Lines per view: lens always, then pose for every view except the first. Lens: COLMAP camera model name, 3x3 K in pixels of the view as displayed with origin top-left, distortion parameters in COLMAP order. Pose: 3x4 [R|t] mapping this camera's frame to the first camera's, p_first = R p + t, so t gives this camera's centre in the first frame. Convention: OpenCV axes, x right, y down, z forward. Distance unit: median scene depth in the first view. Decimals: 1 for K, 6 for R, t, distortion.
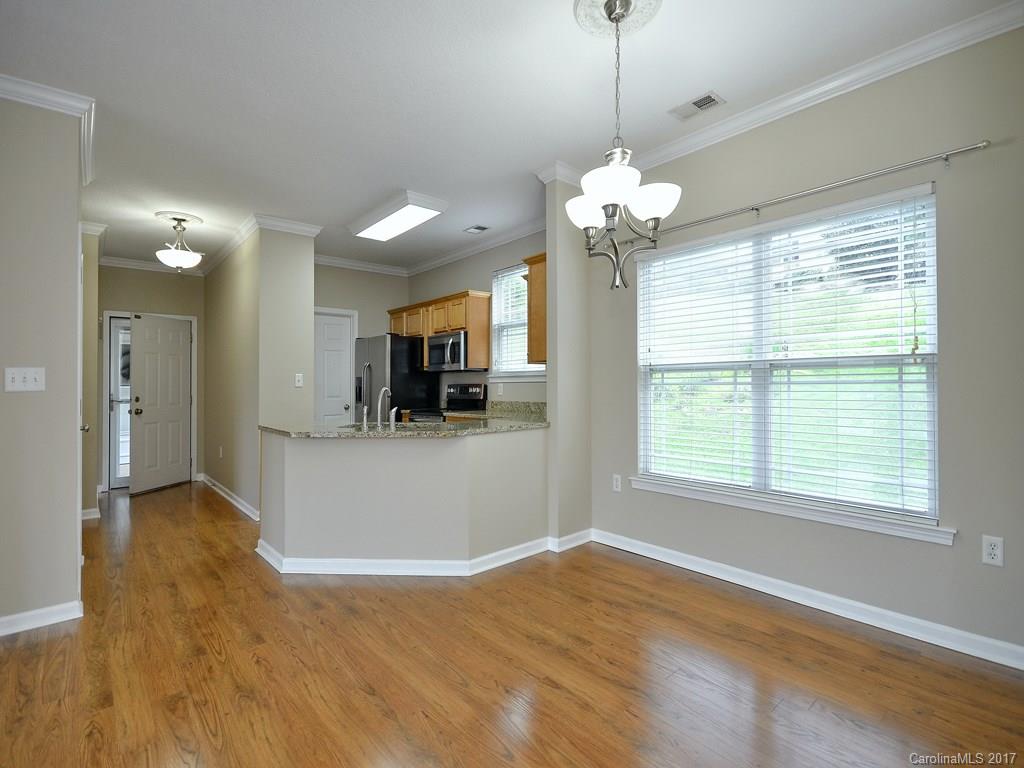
lens RADIAL K [[488.4, 0, 512.0], [0, 488.4, 384.0], [0, 0, 1]] dist [0.002396, 0.000060]
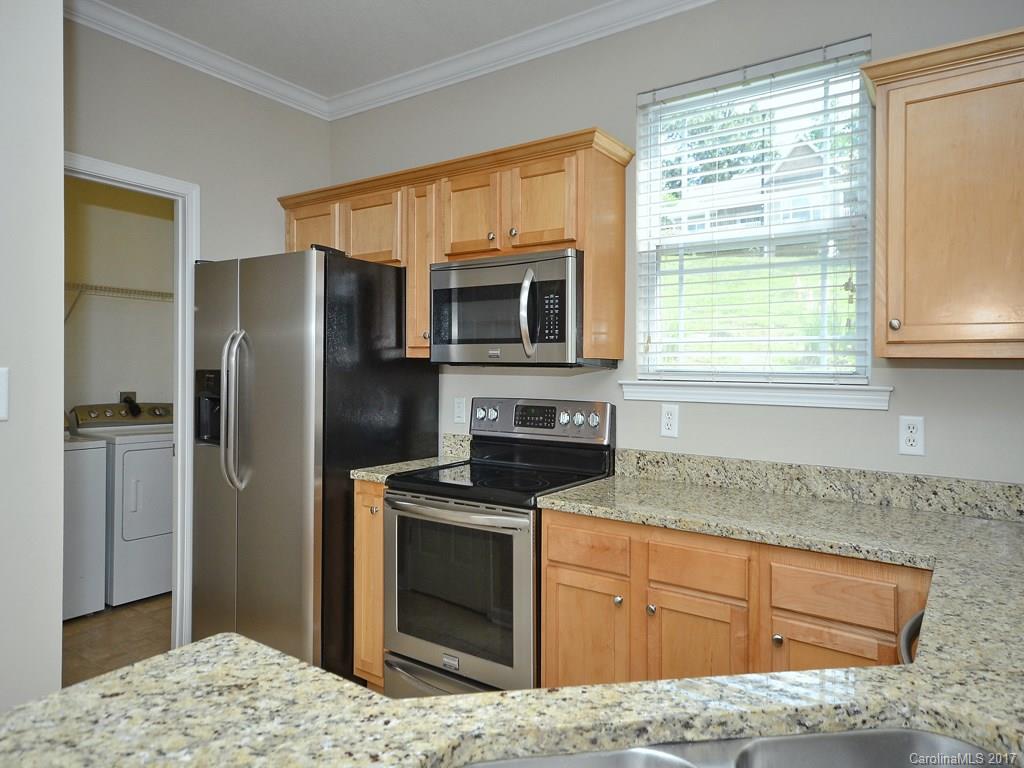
lens RADIAL K [[636.9, 0, 512.0], [0, 636.9, 384.0], [0, 0, 1]] dist [0.008308, 0.000747]
pose [[0.965191, 0.024607, 0.260385, -0.251569], [-0.029339, 0.999467, 0.014302, -0.018669], [-0.259895, -0.021443, 0.965399, 0.566279]]
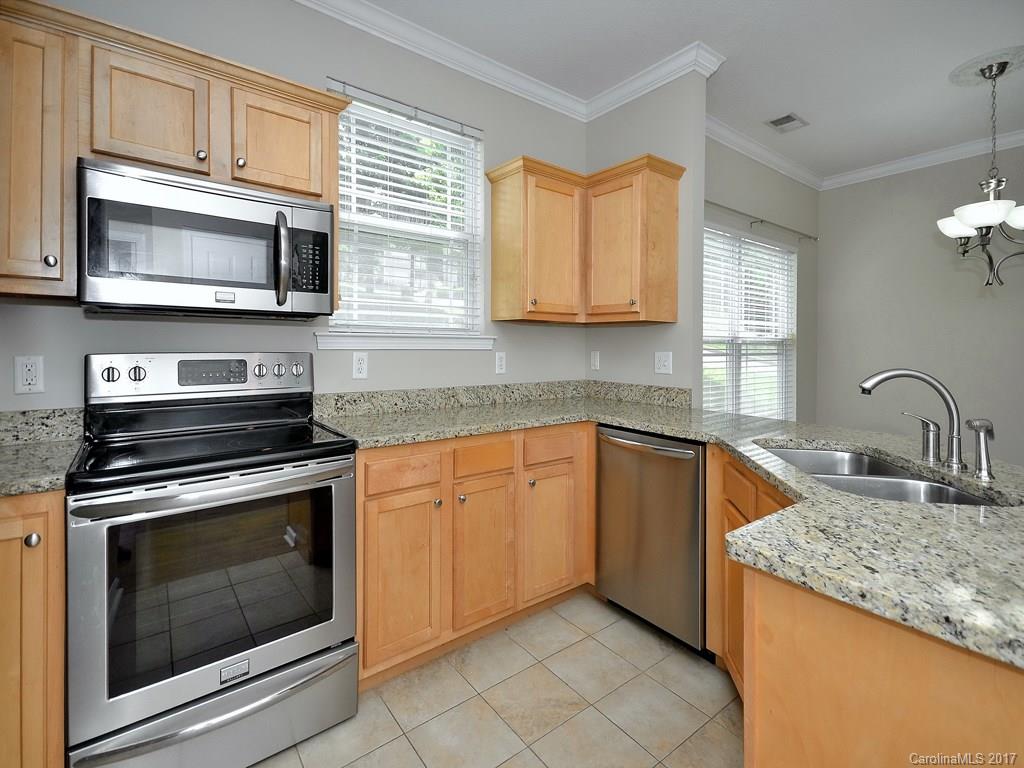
lens RADIAL K [[473.0, 0, 512.0], [0, 473.0, 384.0], [0, 0, 1]] dist [0.009170, 0.000782]
pose [[0.061962, -0.064342, 0.996002, -0.433443], [-0.006407, 0.997874, 0.064861, -0.001050], [-0.998058, -0.010401, 0.061418, 0.821564]]
